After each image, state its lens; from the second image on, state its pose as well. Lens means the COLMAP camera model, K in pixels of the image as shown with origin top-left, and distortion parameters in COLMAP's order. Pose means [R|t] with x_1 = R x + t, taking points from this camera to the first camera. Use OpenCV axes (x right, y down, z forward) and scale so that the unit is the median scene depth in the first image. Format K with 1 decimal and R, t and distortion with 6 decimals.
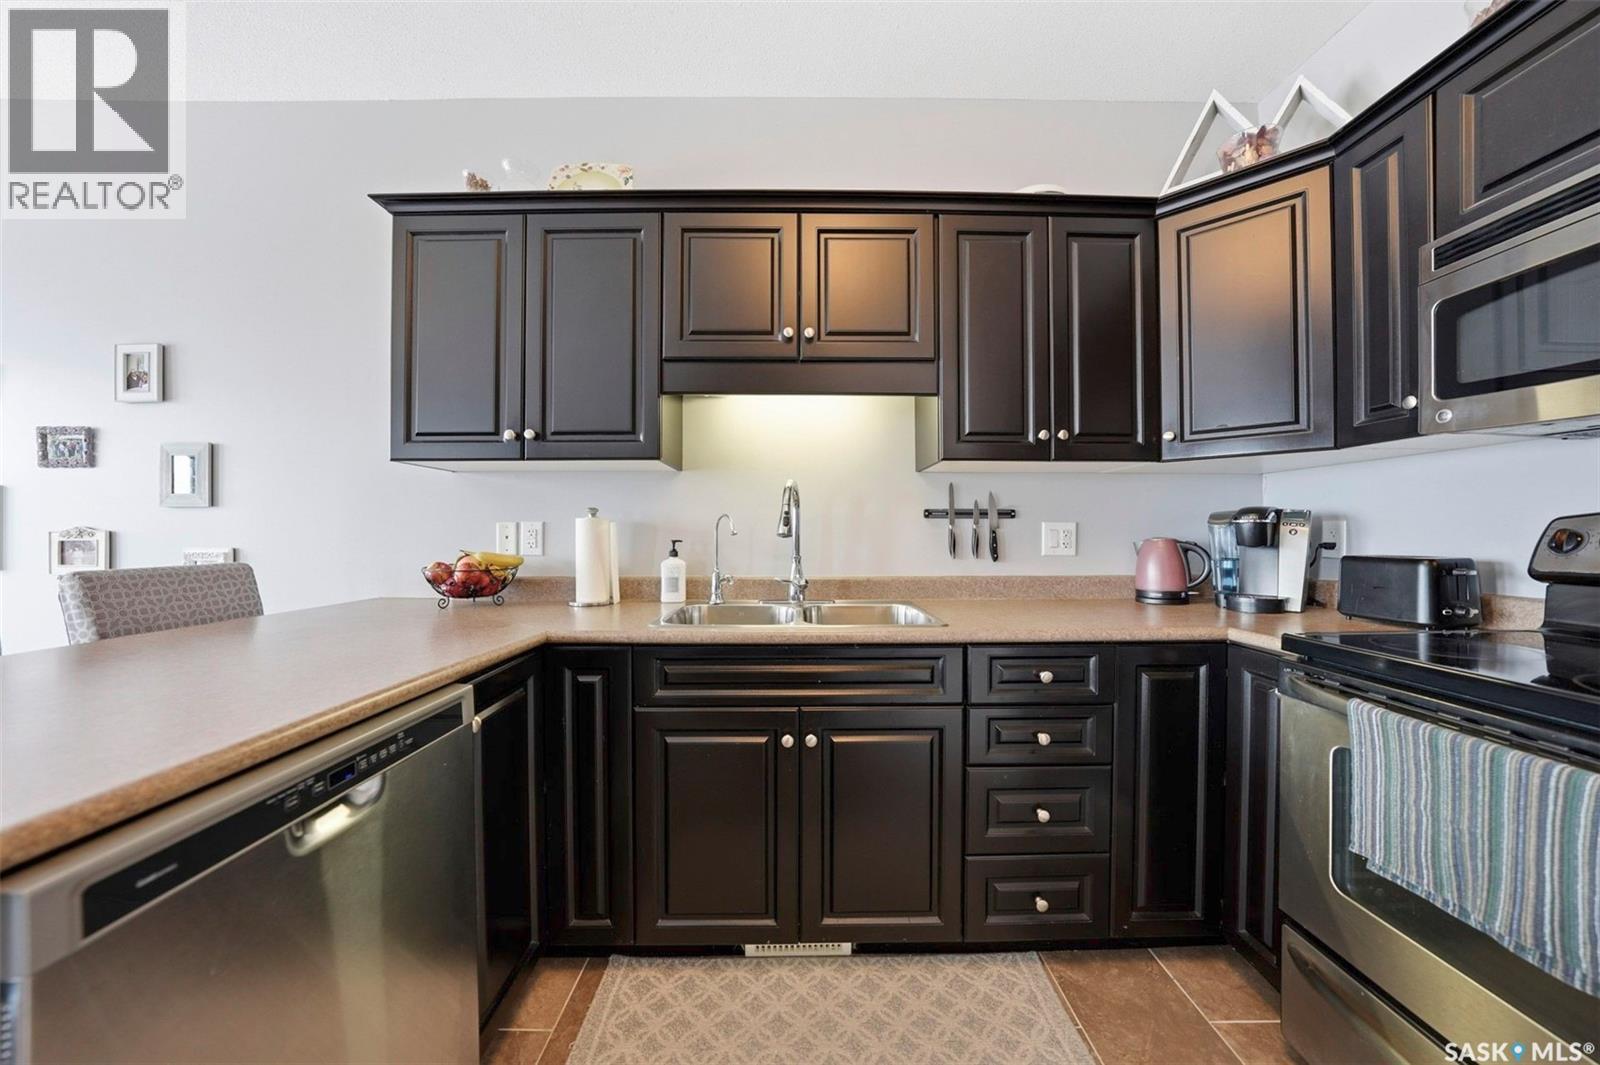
lens RADIAL K [[560.5, 0, 800.0], [0, 560.5, 532.5], [0, 0, 1]] dist [-0.010093, 0.000118]
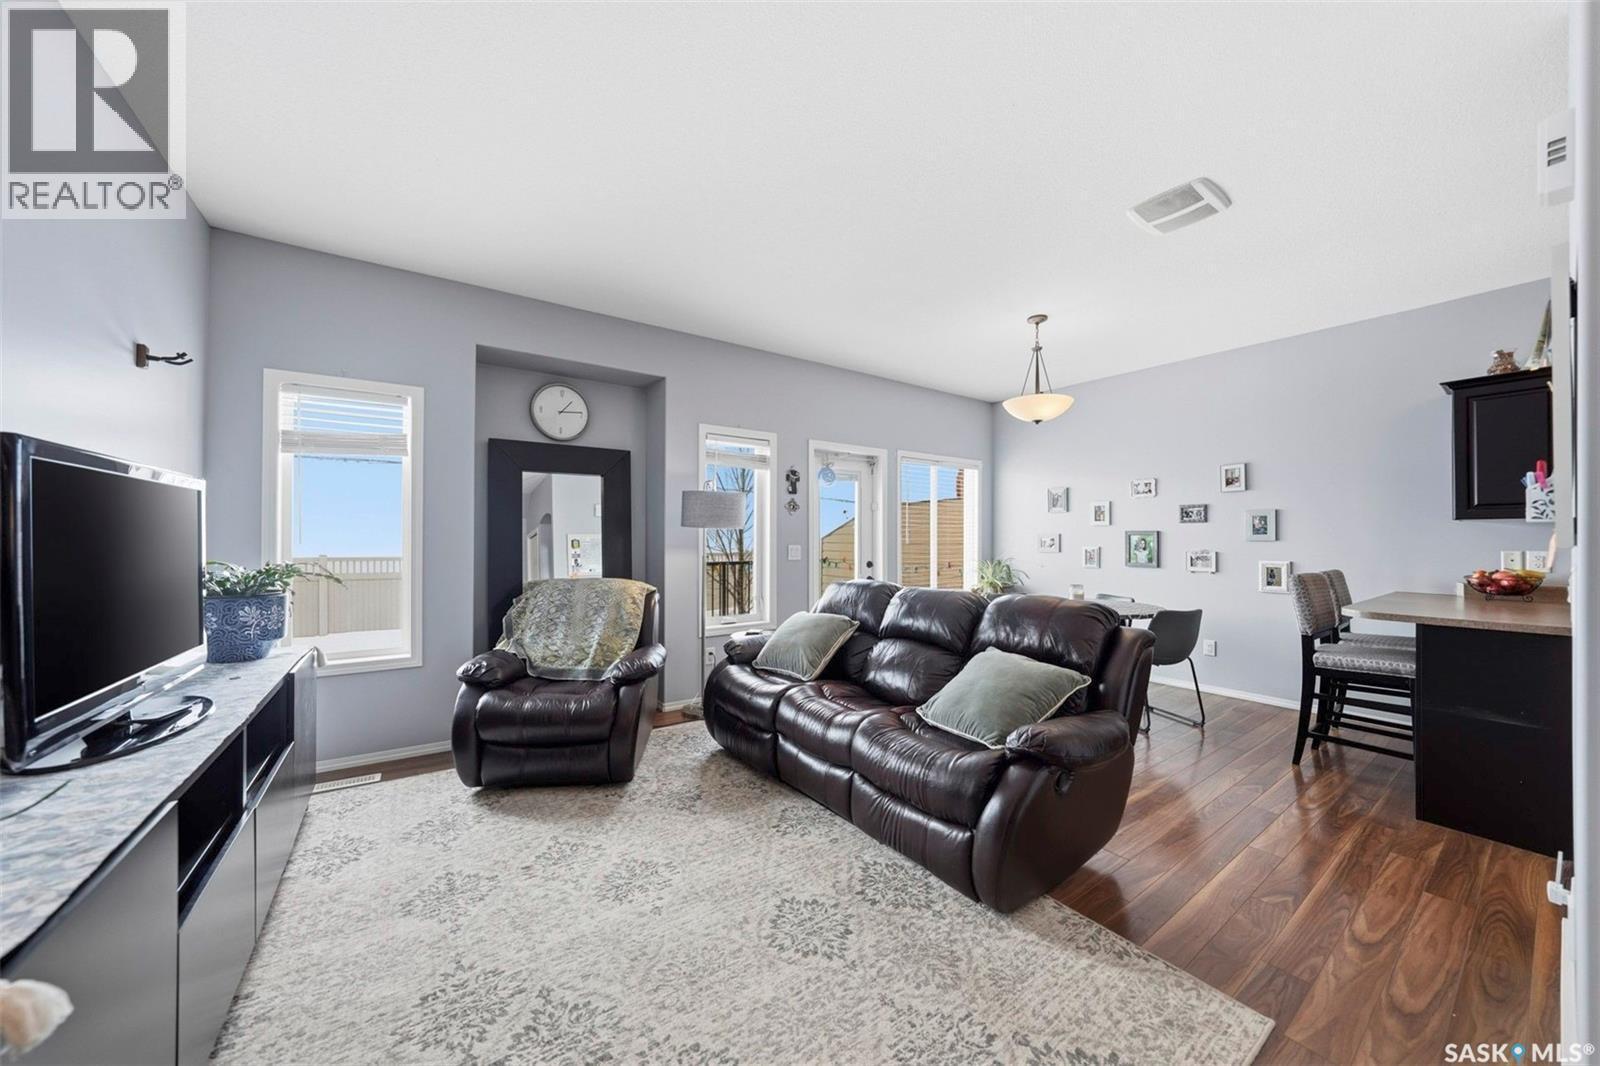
lens RADIAL K [[560.5, 0, 800.0], [0, 560.5, 533.0], [0, 0, 1]] dist [-0.010093, 0.000118]
pose [[0.562714, -0.008433, -0.826609, -0.364428], [0.010241, 0.999942, -0.003229, -0.086020], [0.826588, -0.006648, 0.562768, -1.590139]]
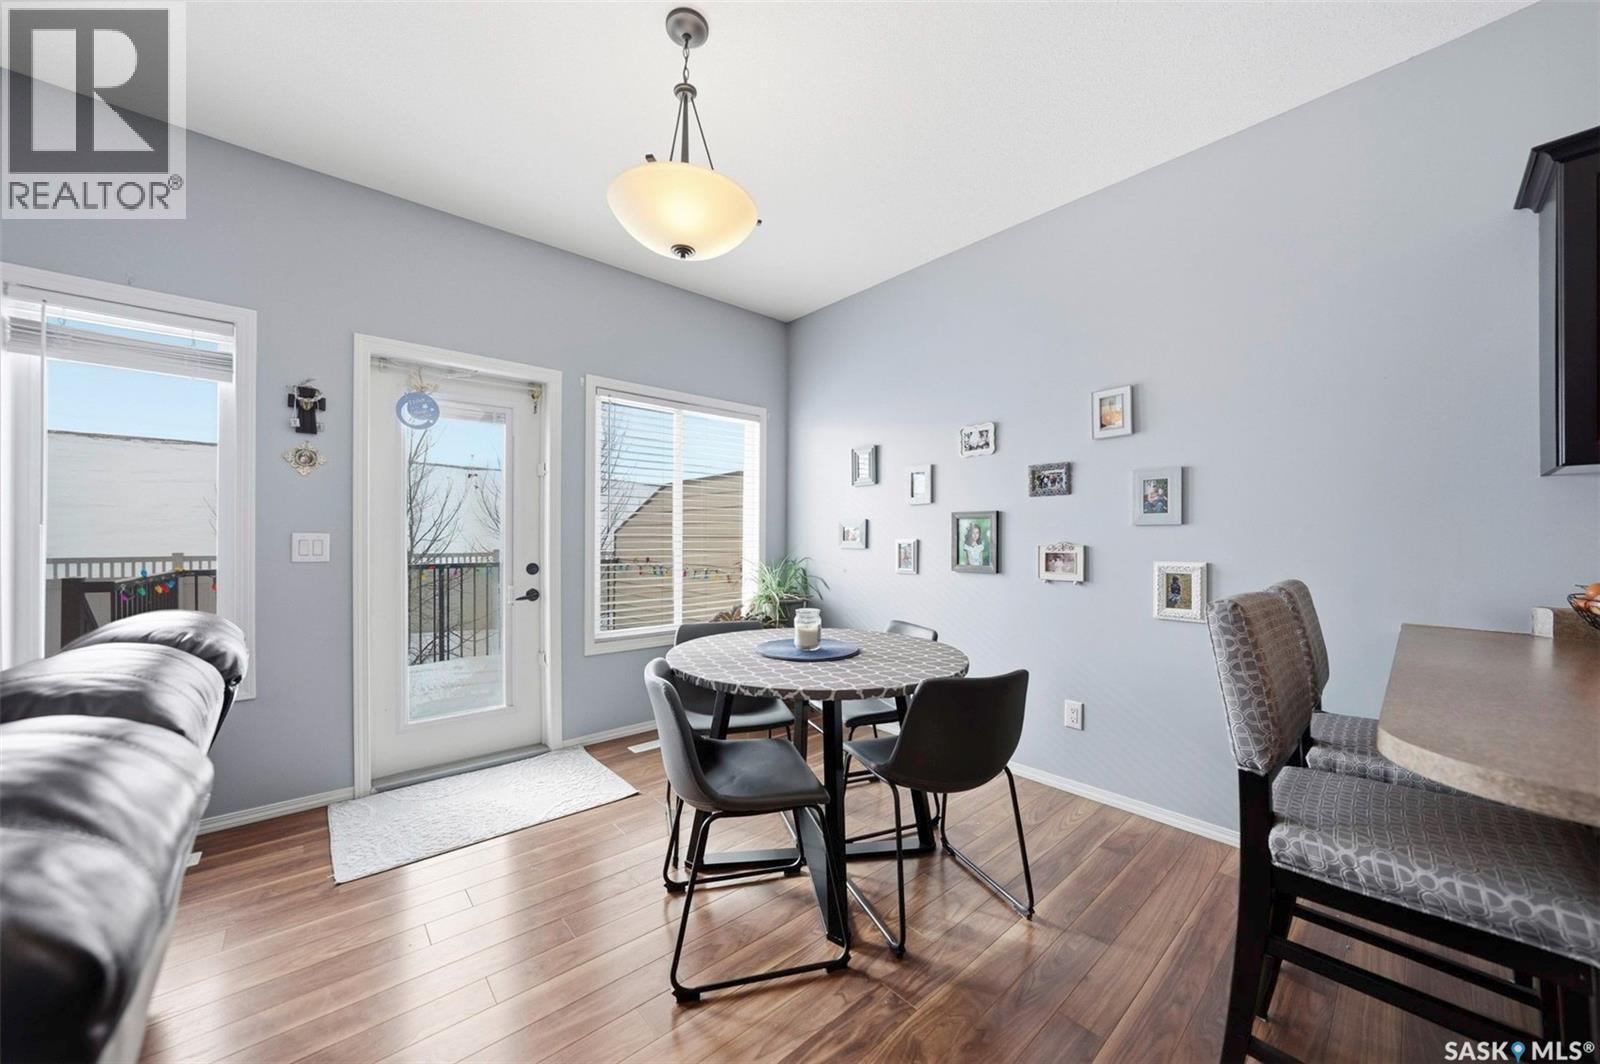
lens RADIAL K [[572.0, 0, 796.0], [0, 572.0, 536.7], [0, 0, 1]] dist [-0.012807, 0.000050]
pose [[0.645169, -0.001032, -0.764040, -0.704174], [0.008654, 0.999945, 0.005957, -0.035837], [0.763991, -0.010456, 0.645142, -0.303951]]
